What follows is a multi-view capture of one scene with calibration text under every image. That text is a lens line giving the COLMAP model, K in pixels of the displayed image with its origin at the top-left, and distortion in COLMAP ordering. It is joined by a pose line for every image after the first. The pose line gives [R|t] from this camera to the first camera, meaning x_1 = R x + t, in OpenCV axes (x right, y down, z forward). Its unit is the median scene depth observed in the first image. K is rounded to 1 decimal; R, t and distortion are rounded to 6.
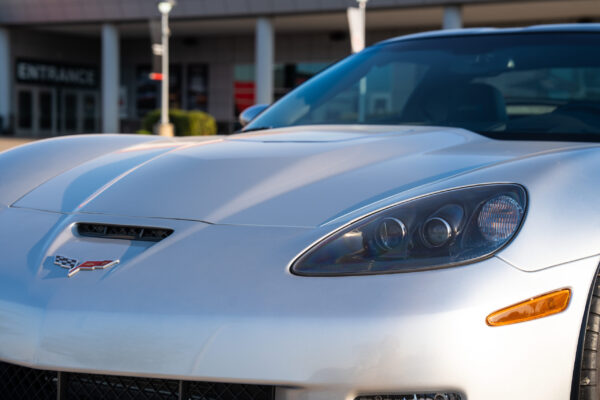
lens RADIAL K [[1177.3, 0, 299.5], [0, 1177.3, 200.0], [0, 0, 1]] dist [0.336772, 0.000000]
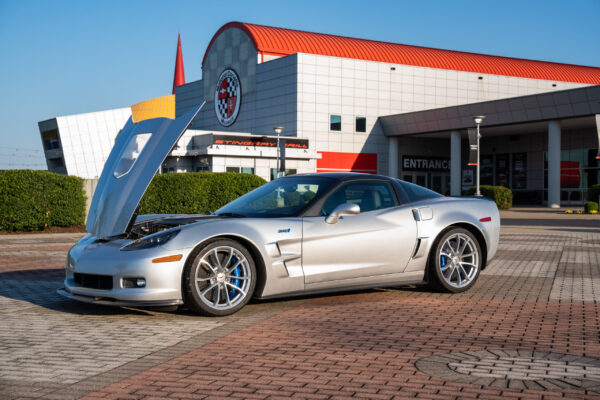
lens RADIAL K [[831.4, 0, 298.9], [0, 831.4, 200.2], [0, 0, 1]] dist [0.175272, 0.000000]
pose [[0.910931, -0.018558, -0.412141, 0.101177], [-0.003557, 0.998597, -0.052828, 0.002383], [0.412543, 0.049589, 0.909587, -0.078909]]
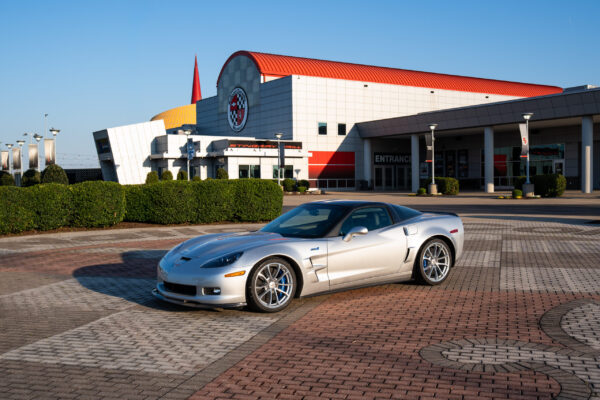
lens RADIAL K [[655.6, 0, 304.6], [0, 655.6, 199.3], [0, 0, 1]] dist [0.009298, 0.000000]
pose [[0.920273, -0.023467, -0.390574, 0.098610], [0.015025, 0.999583, -0.024656, -0.010431], [0.390989, 0.016822, 0.920241, -0.098938]]
